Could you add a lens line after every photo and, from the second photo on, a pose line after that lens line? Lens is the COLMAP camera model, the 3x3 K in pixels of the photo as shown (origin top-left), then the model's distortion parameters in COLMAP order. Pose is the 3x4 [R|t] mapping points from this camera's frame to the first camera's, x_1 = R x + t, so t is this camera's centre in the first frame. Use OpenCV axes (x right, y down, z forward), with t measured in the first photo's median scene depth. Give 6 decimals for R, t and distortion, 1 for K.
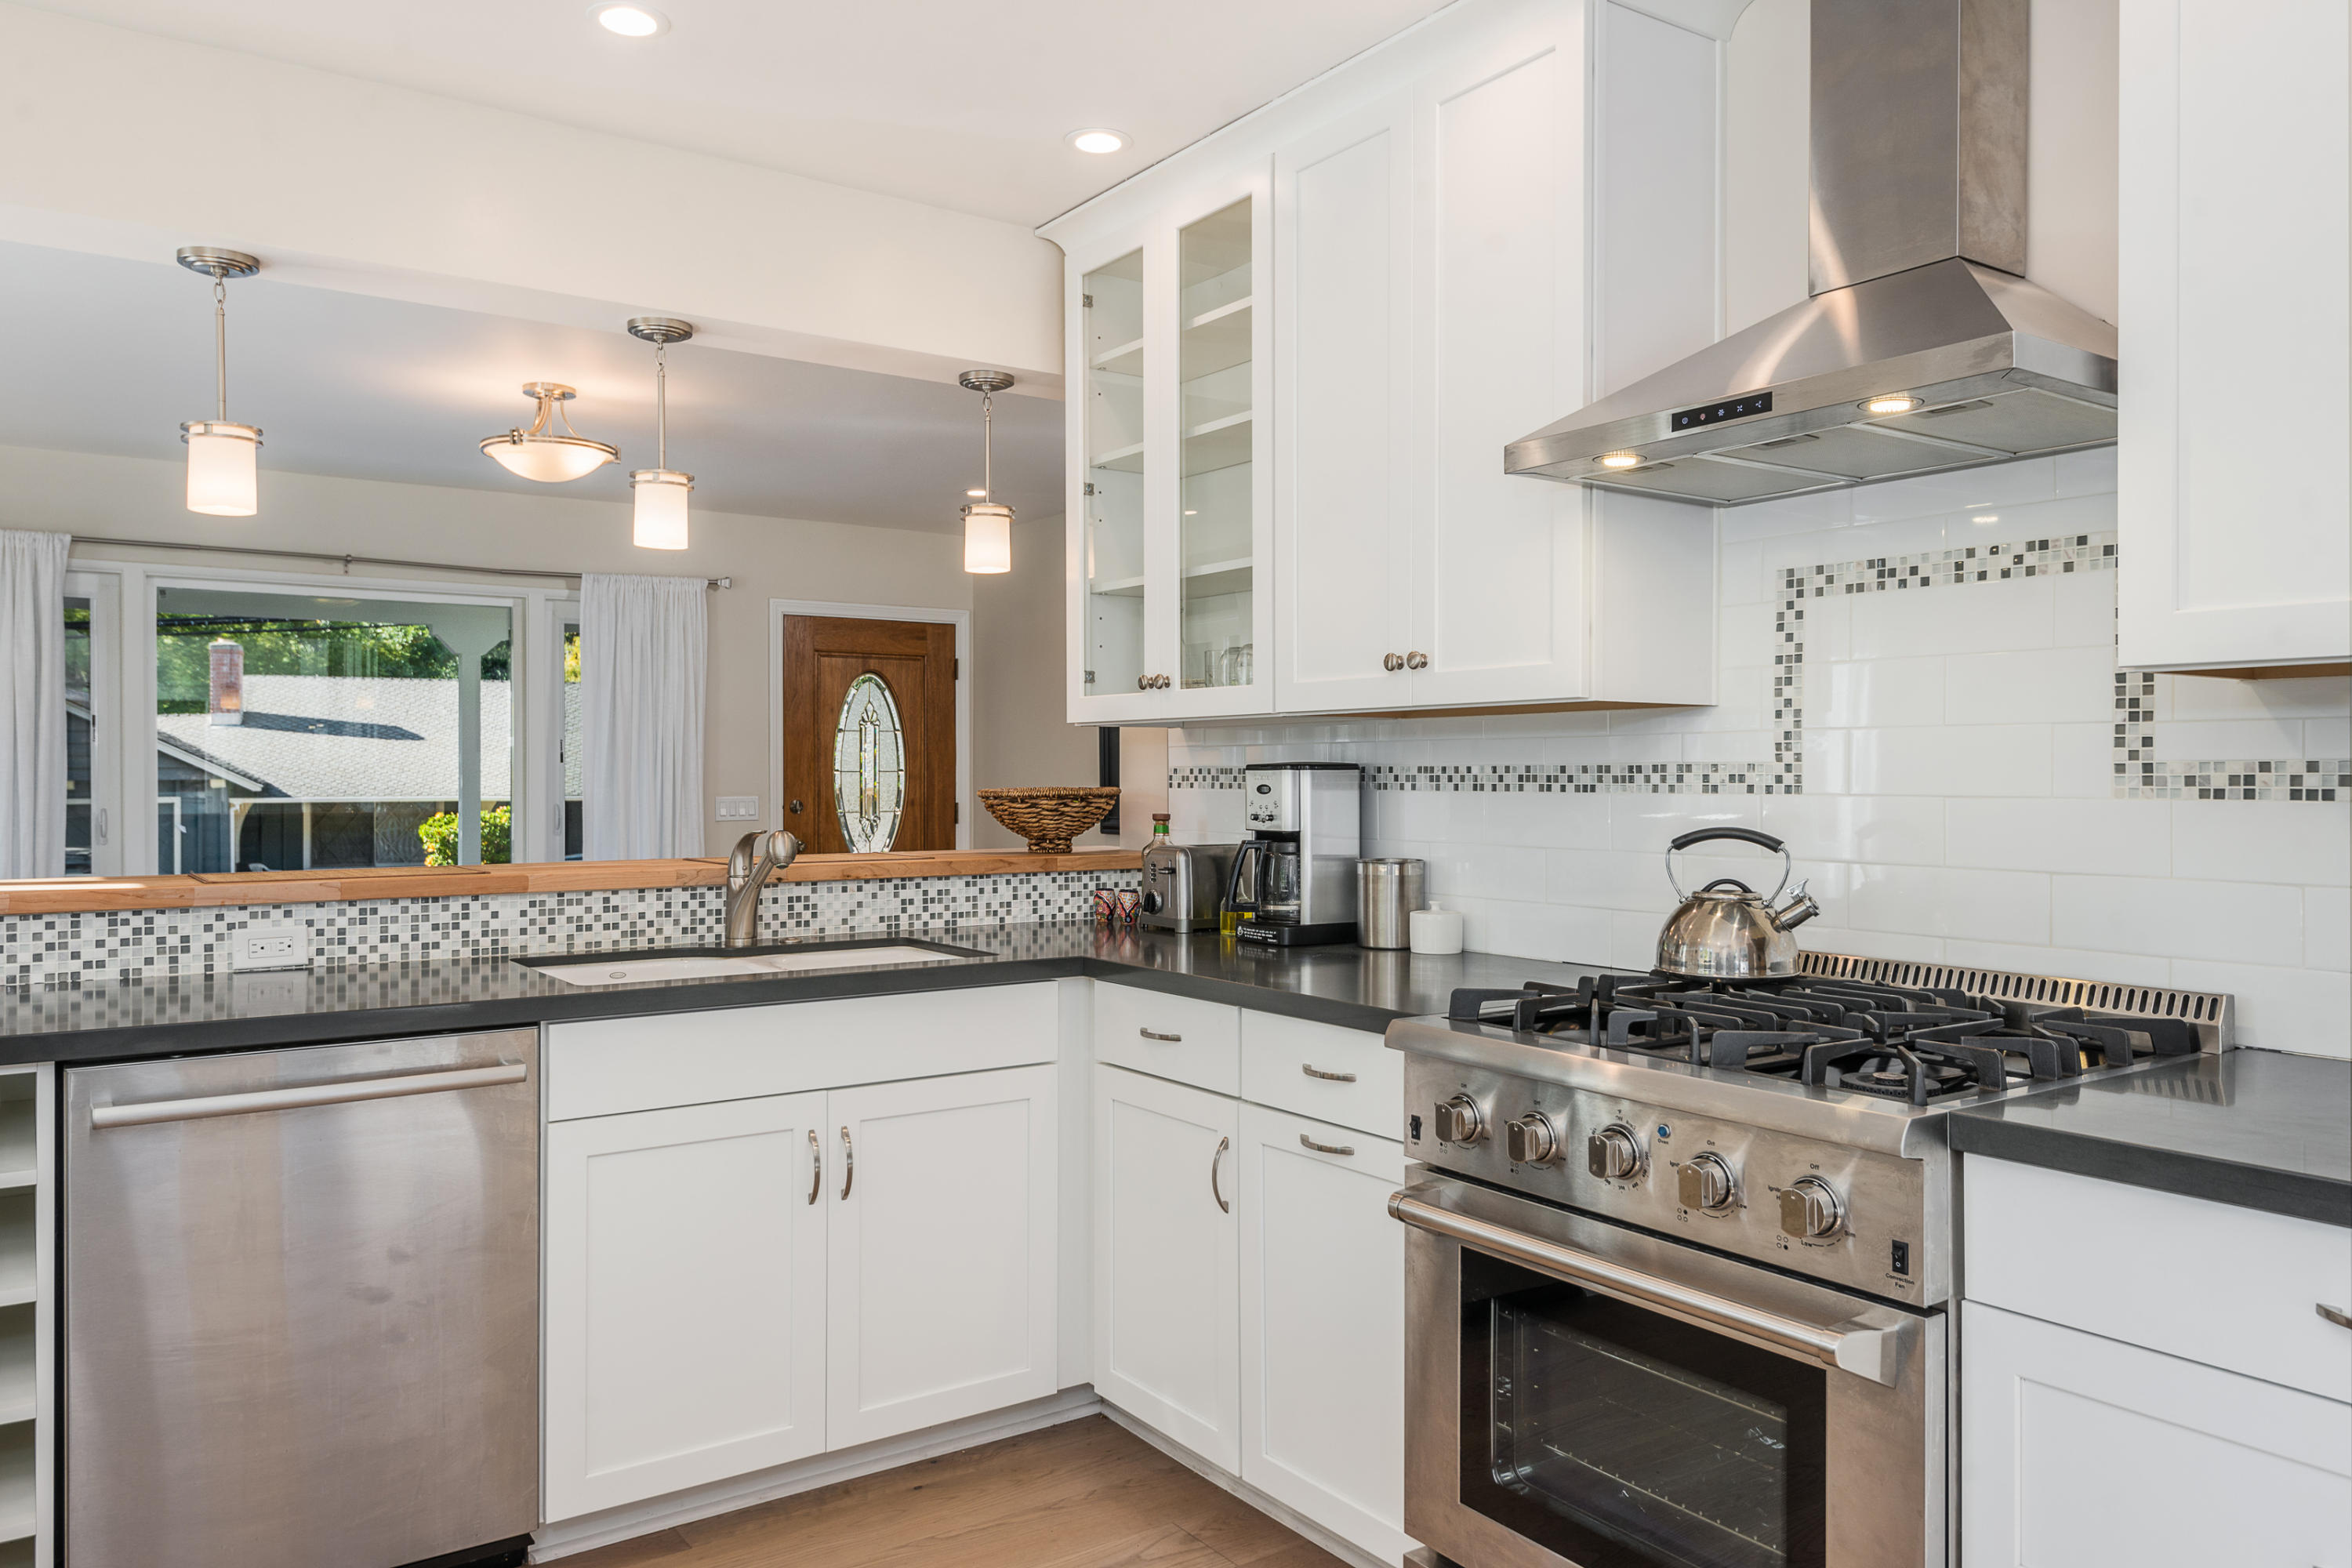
lens RADIAL K [[1671.9, 0, 1179.0], [0, 1671.9, 782.4], [0, 0, 1]] dist [0.052040, 0.001144]
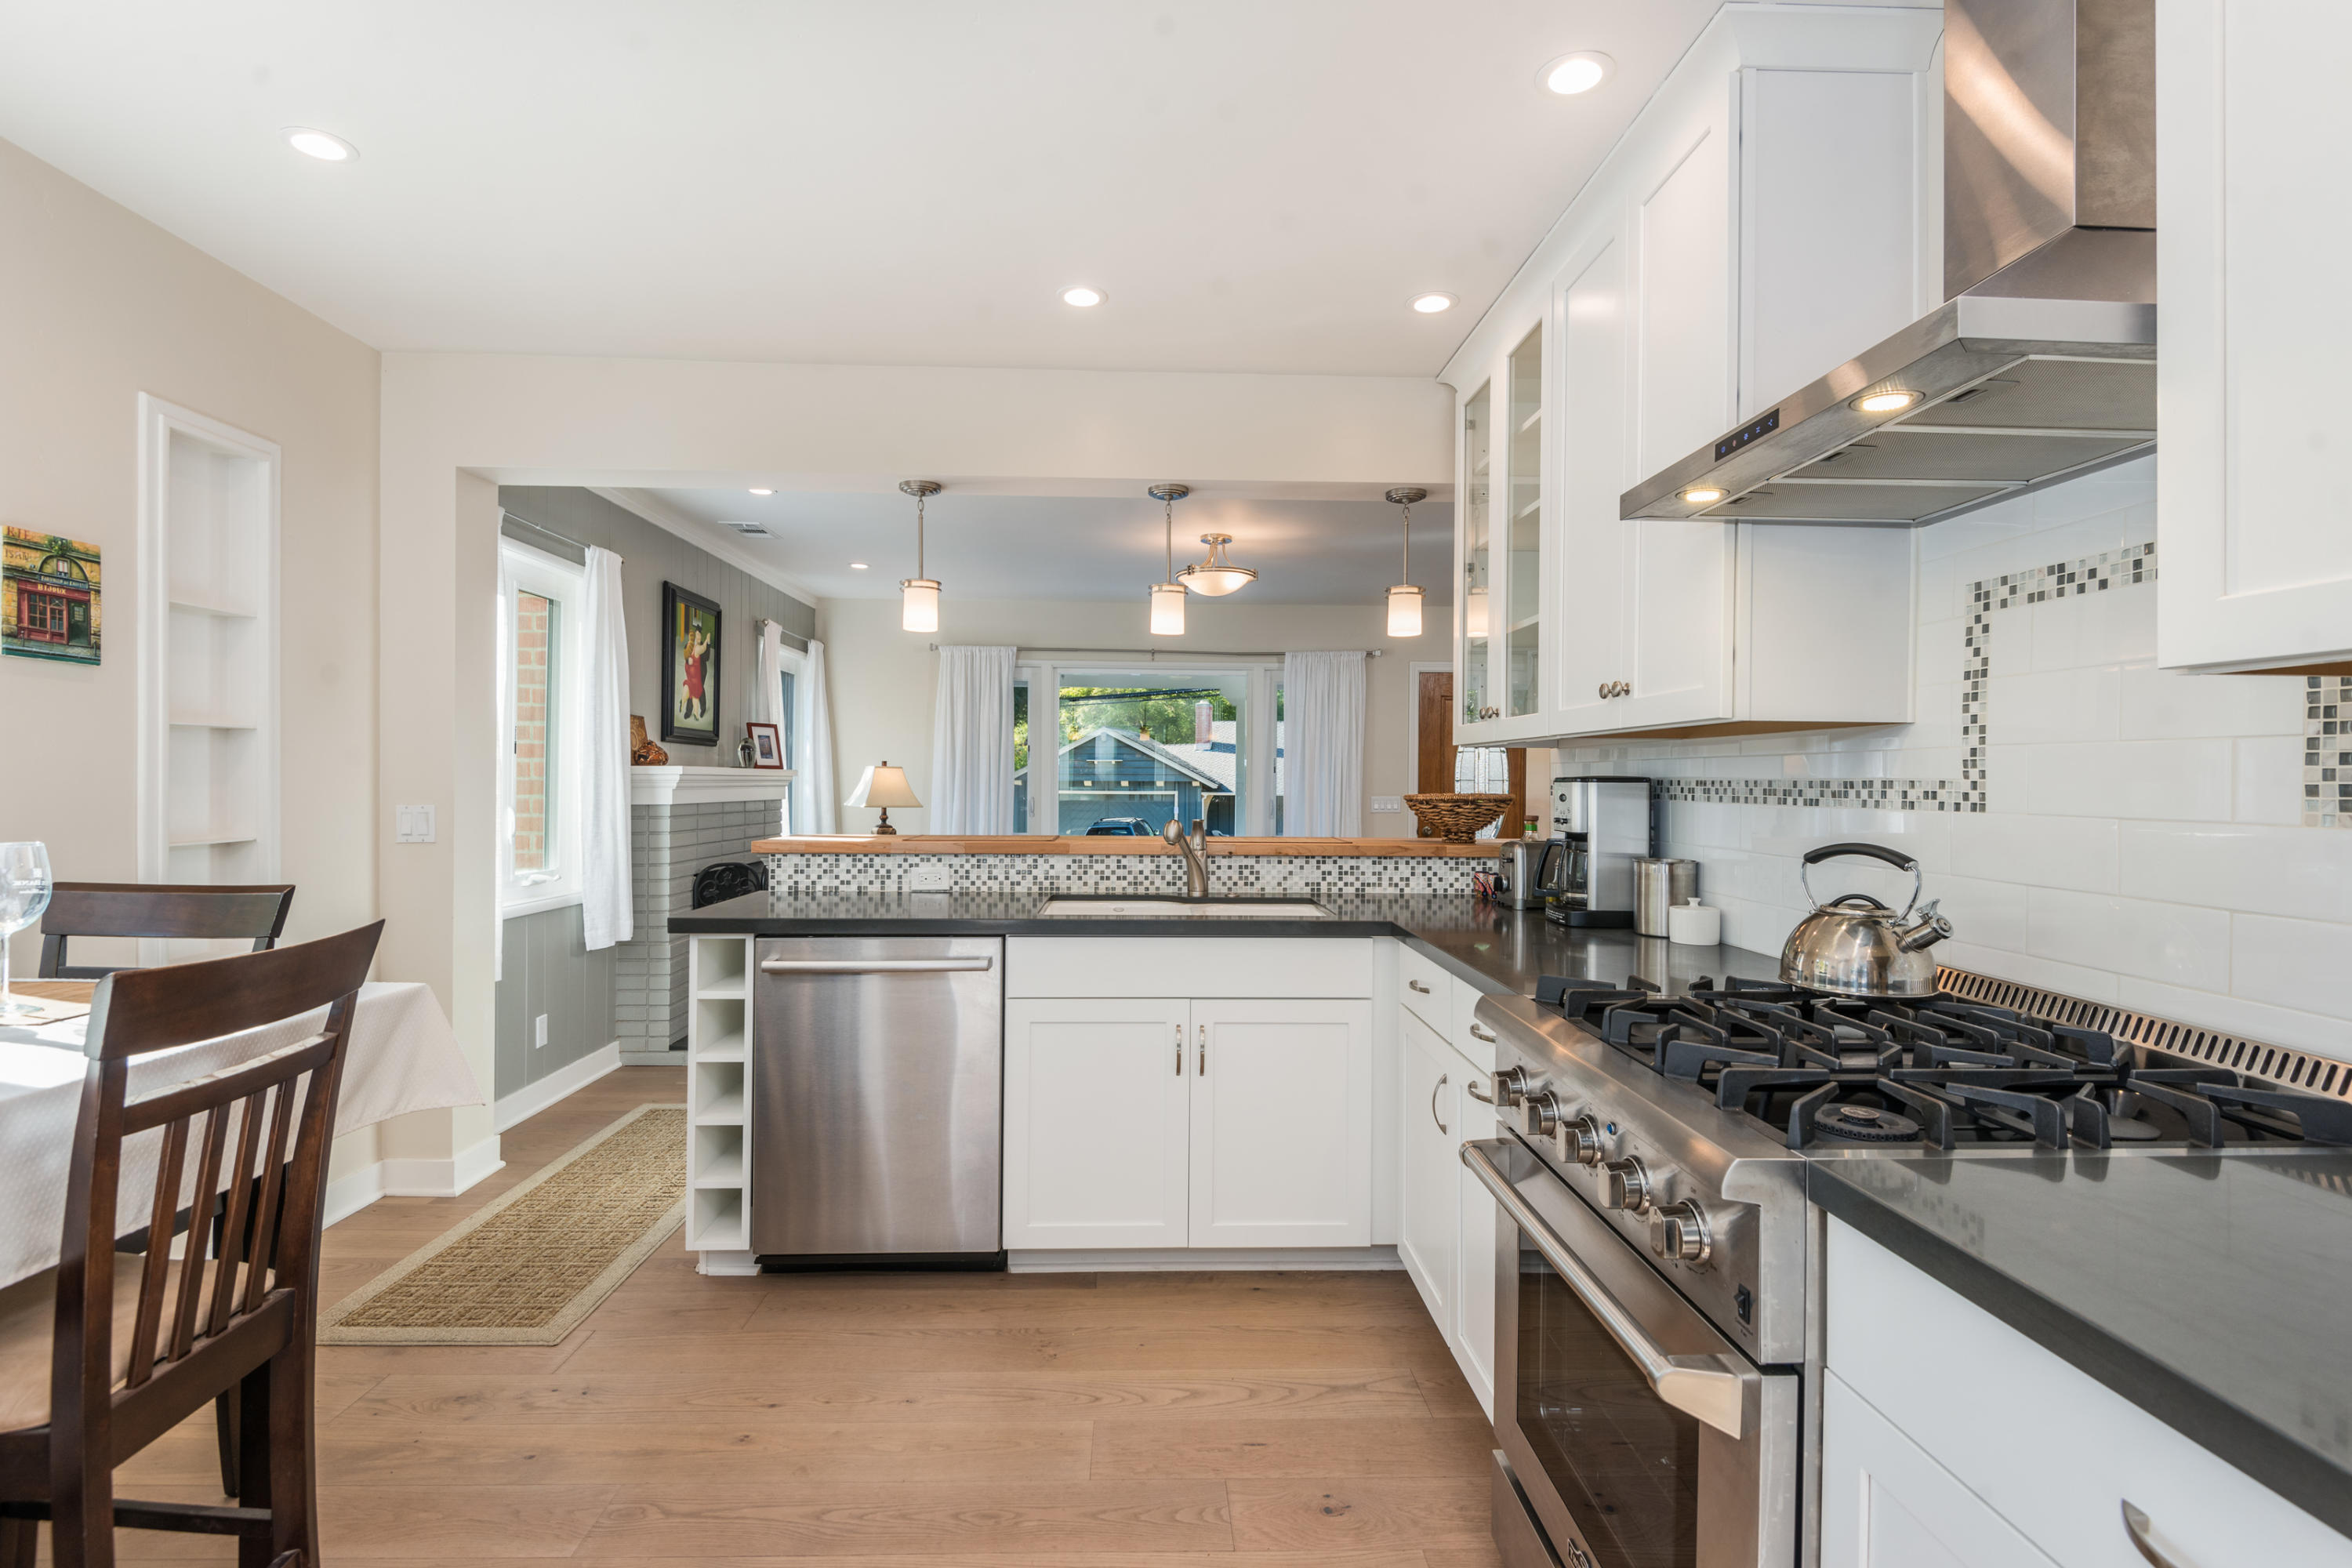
lens RADIAL K [[1115.9, 0, 1175.6], [0, 1115.9, 782.4], [0, 0, 1]] dist [0.022231, -0.004537]
pose [[0.841739, 0.010102, -0.539791, 0.284363], [-0.011959, 0.999928, 0.000064, -0.004138], [0.539753, 0.006401, 0.841799, 0.171133]]
